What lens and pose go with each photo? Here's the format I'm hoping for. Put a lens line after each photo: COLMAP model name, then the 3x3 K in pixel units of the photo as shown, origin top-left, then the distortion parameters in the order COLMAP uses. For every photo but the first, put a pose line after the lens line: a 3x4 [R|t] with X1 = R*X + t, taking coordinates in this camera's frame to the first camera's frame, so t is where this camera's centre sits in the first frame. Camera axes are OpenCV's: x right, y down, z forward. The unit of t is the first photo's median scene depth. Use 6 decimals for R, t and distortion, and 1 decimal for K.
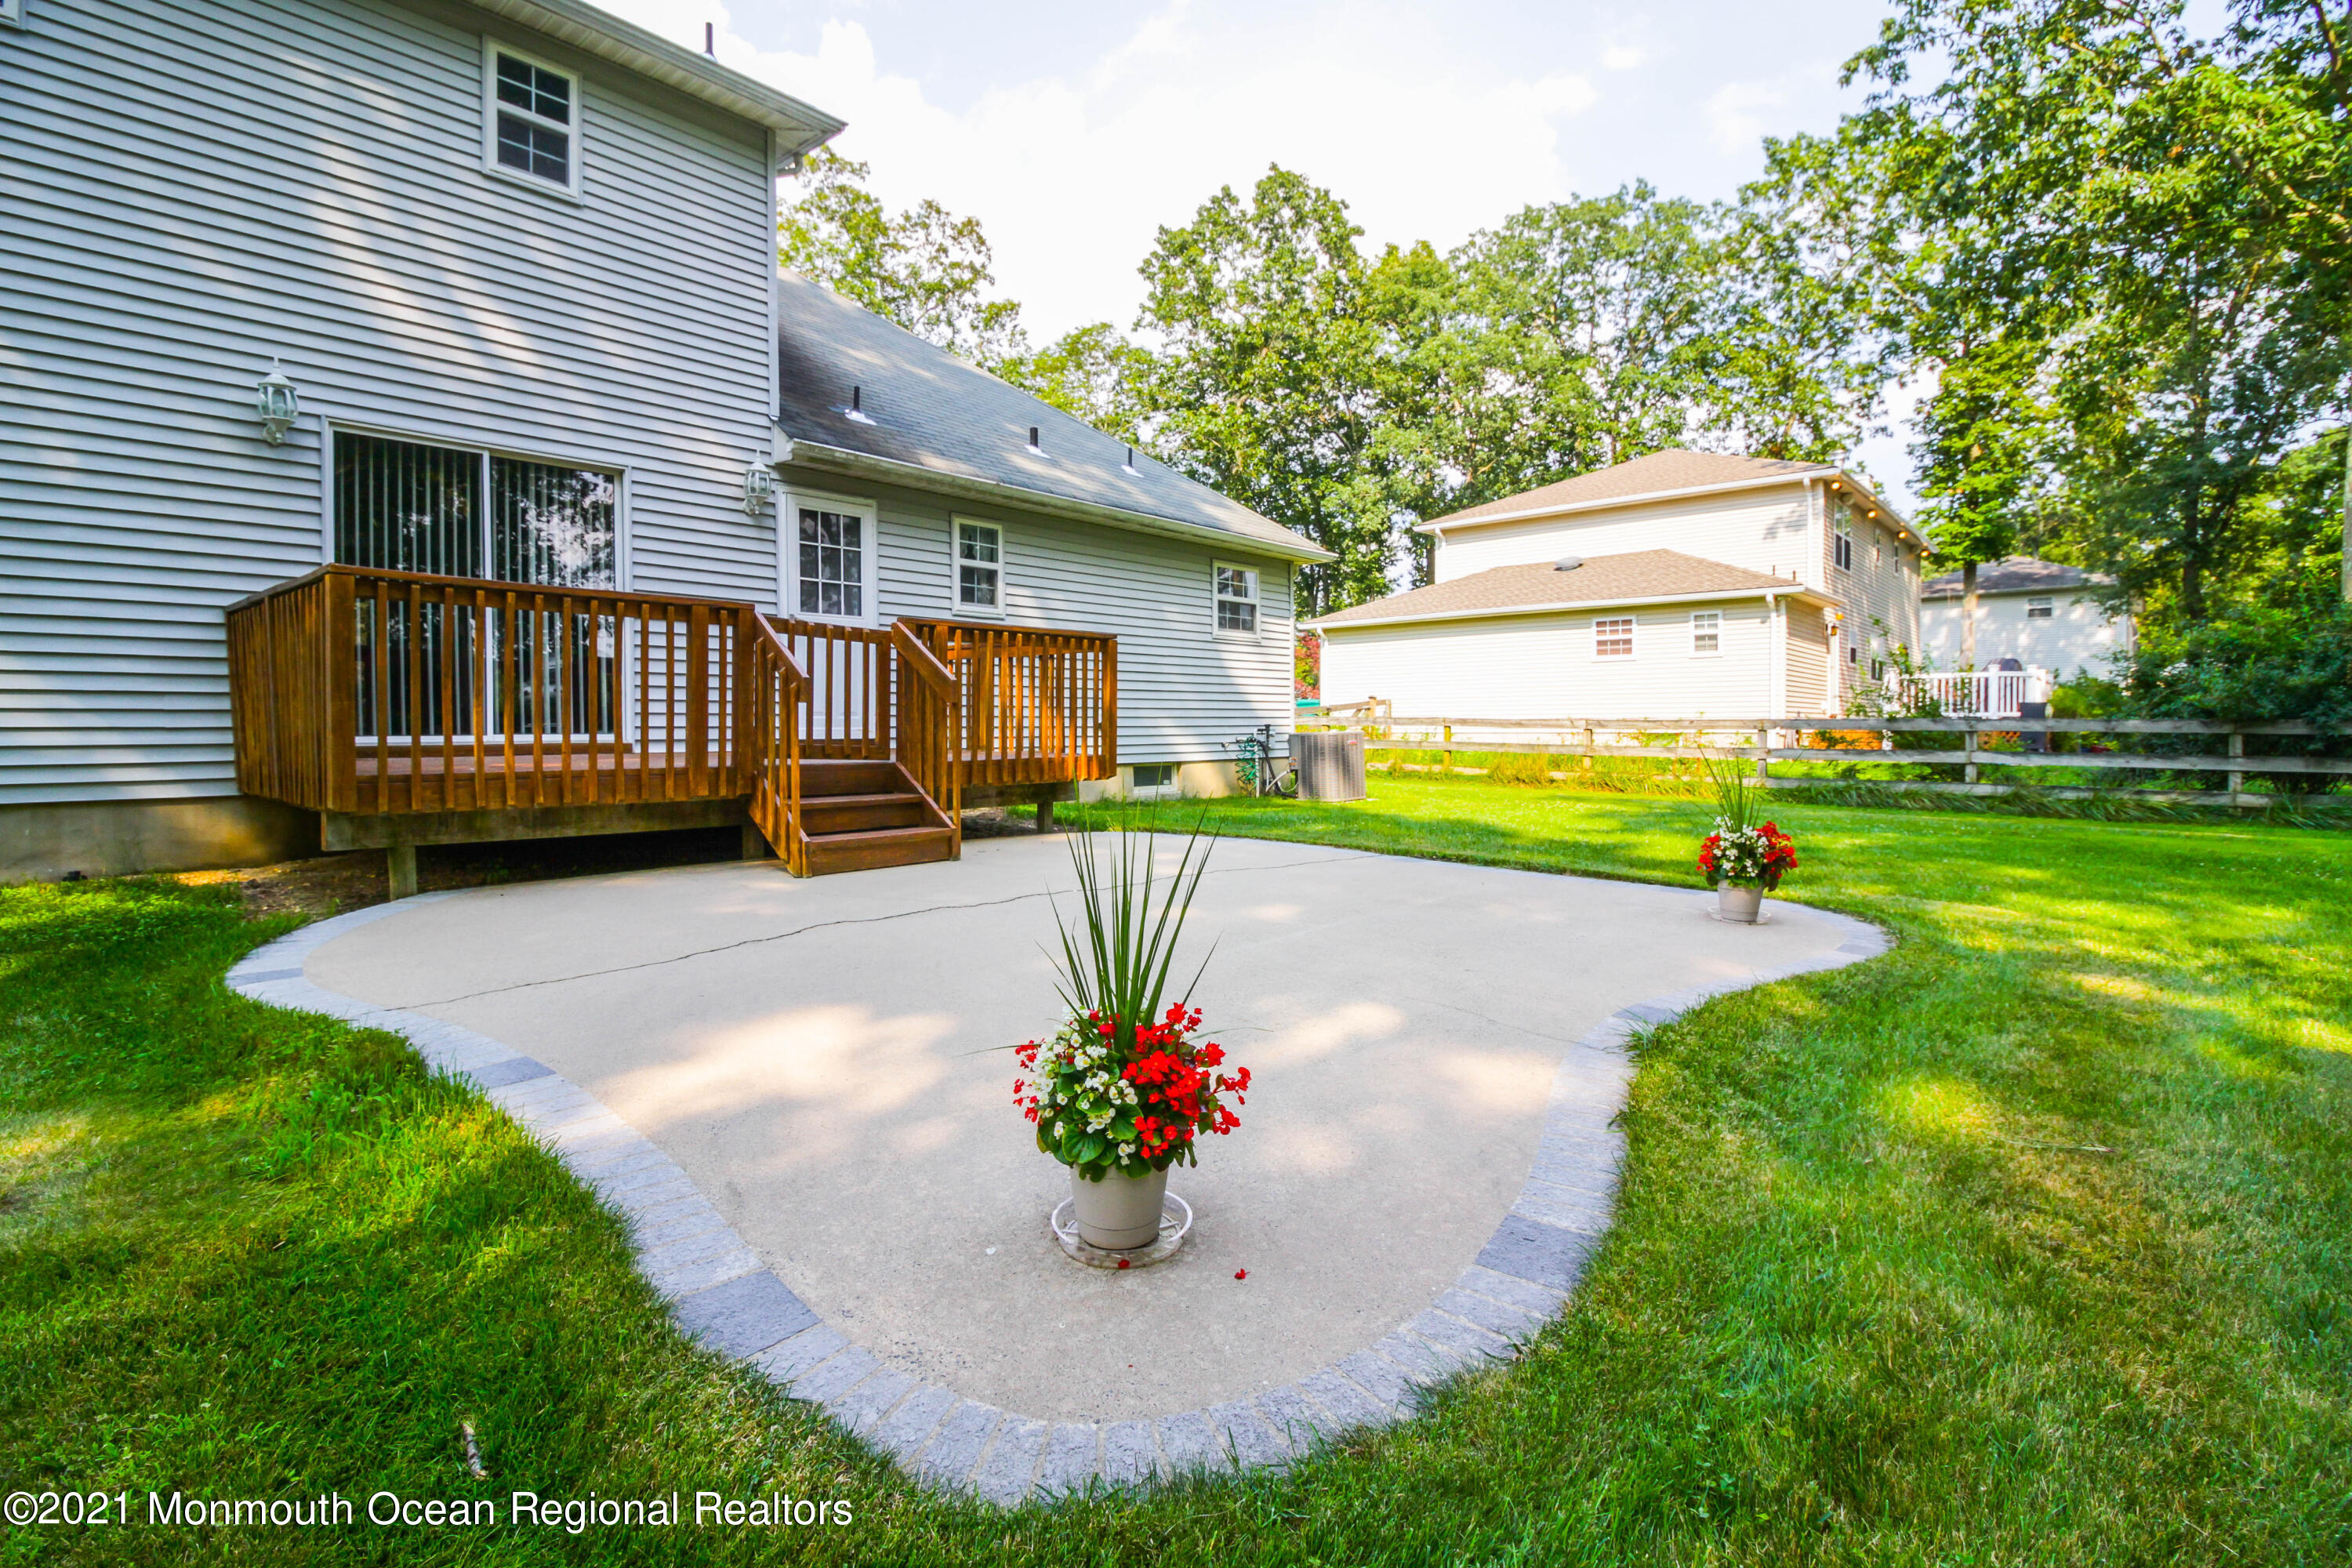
lens RADIAL K [[1105.2, 0, 1172.0], [0, 1105.2, 752.2], [0, 0, 1]] dist [-0.004530, -0.008175]
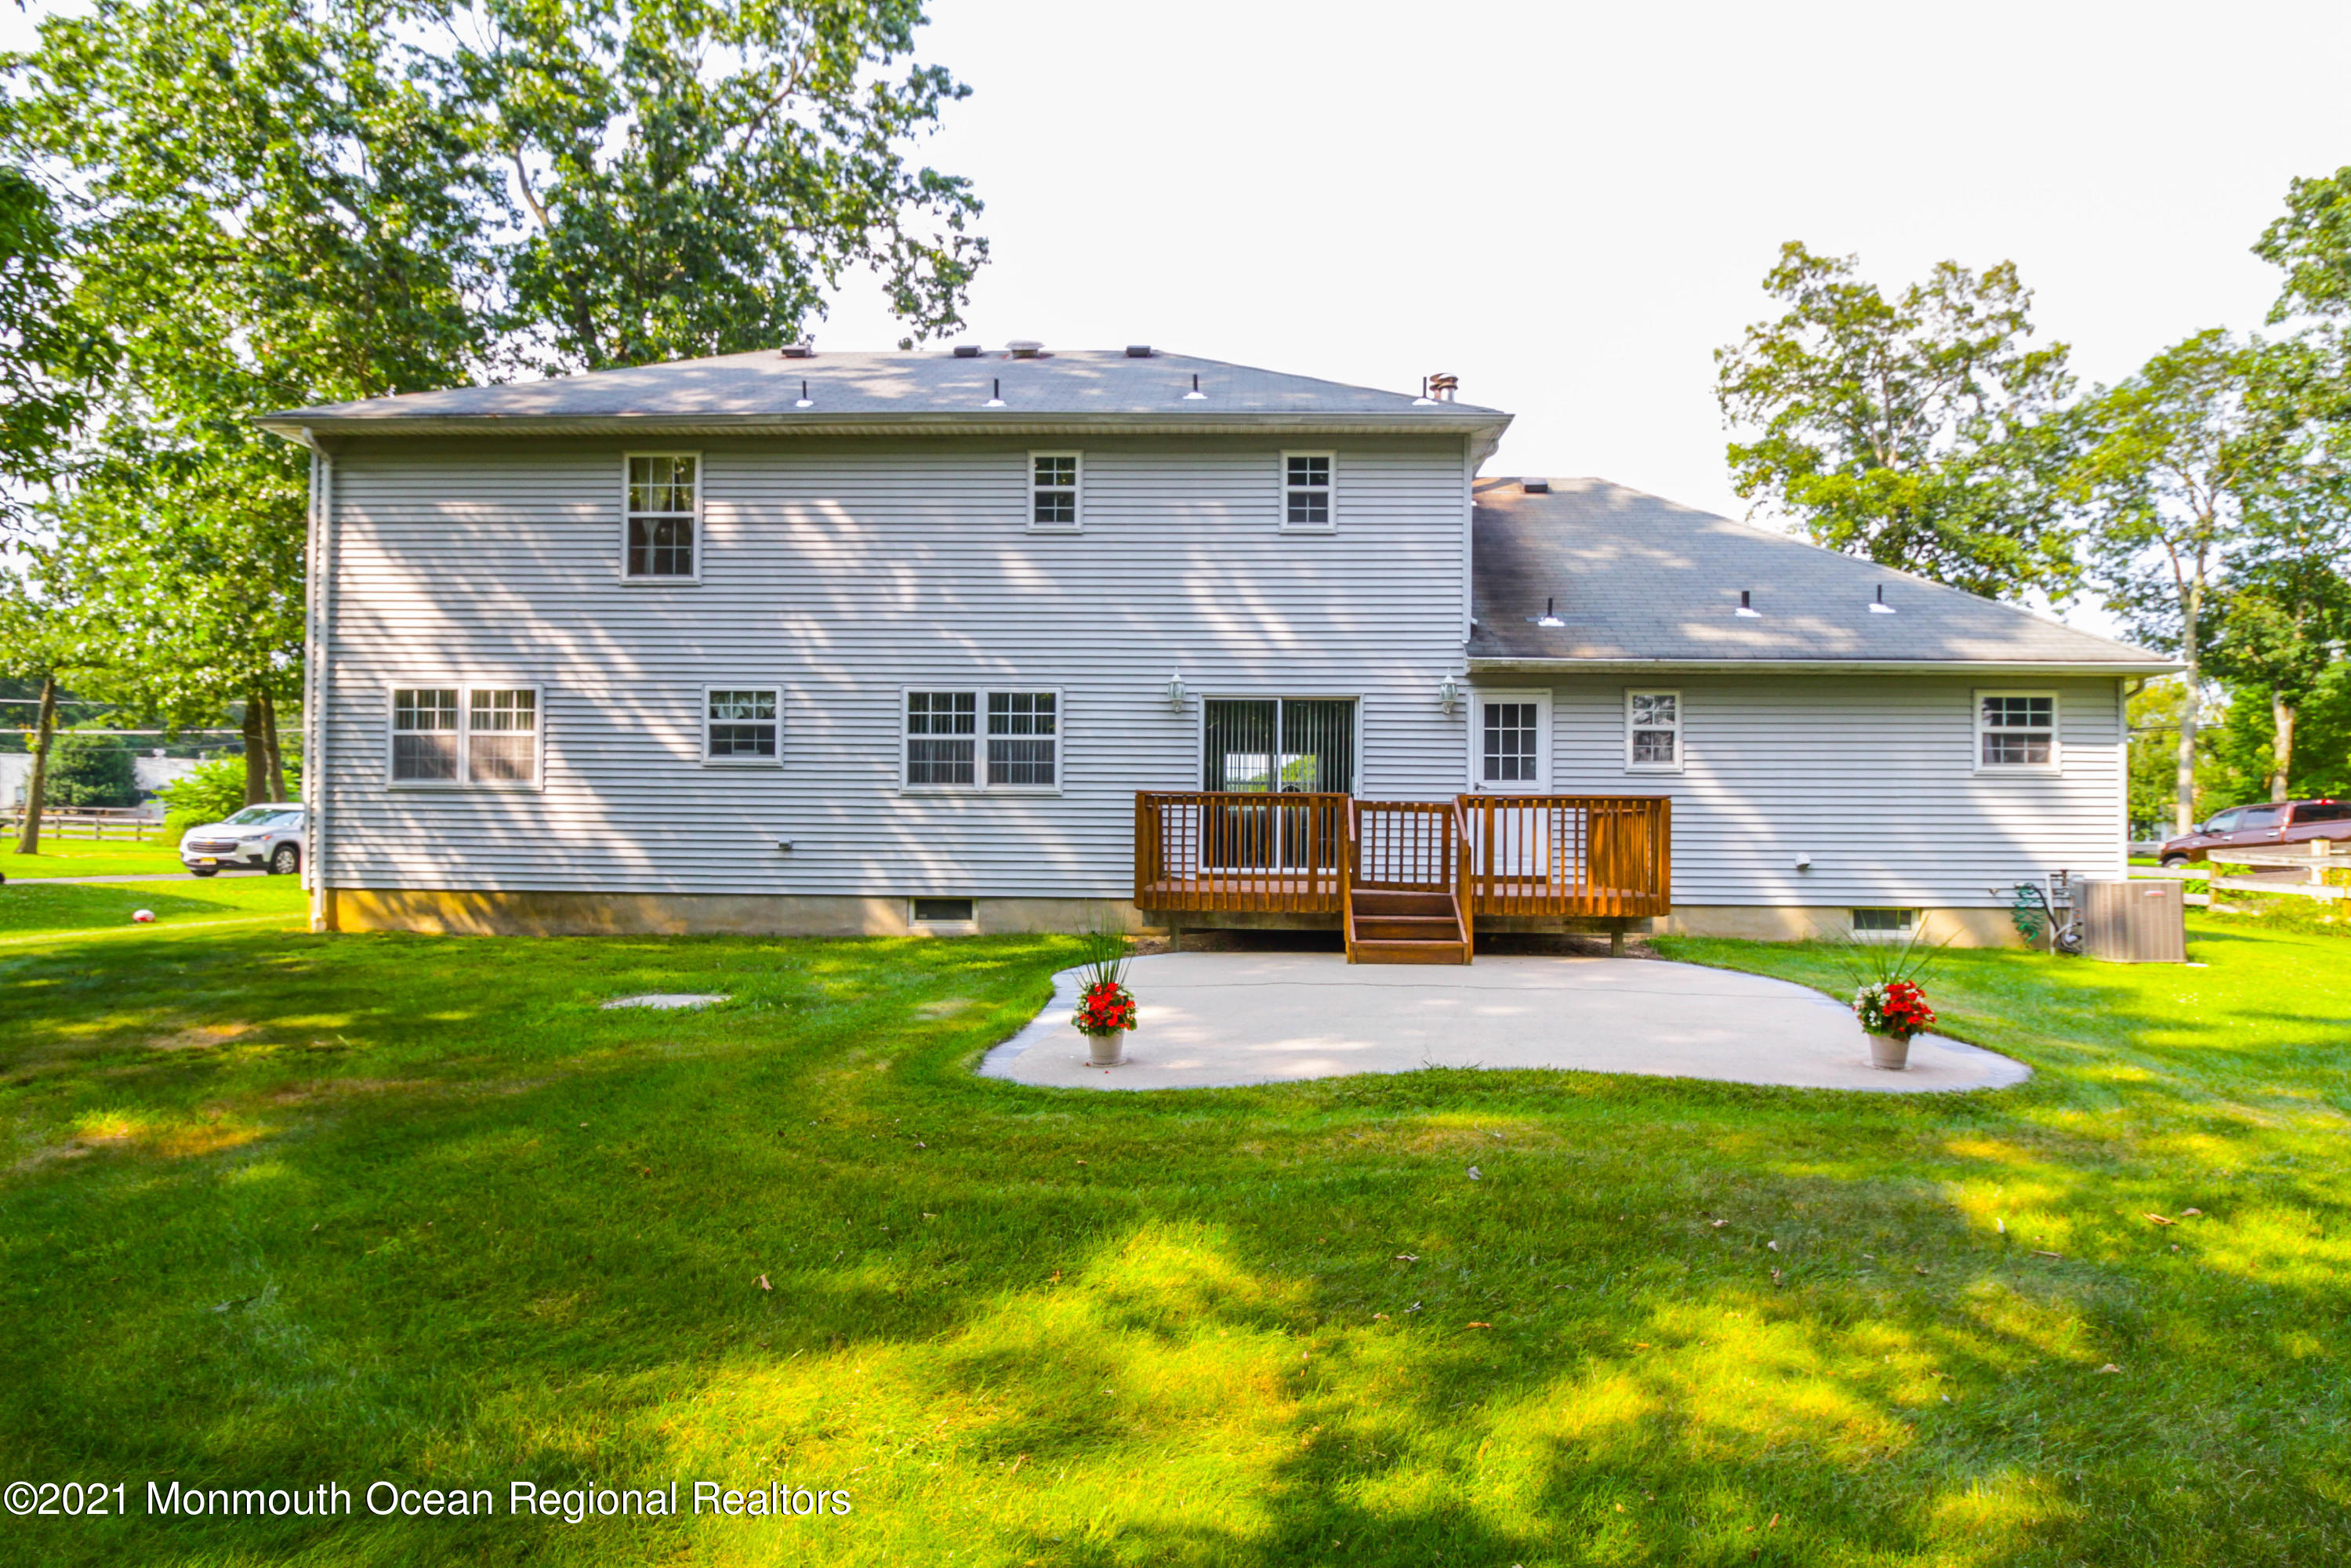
lens RADIAL K [[1155.0, 0, 1193.8], [0, 1155.0, 826.6], [0, 0, 1]] dist [-0.001754, -0.007627]
pose [[0.632960, -0.003434, -0.774177, 0.500774], [-0.027764, 0.999246, -0.027133, -0.021452], [0.773687, 0.038668, 0.632387, -0.152693]]
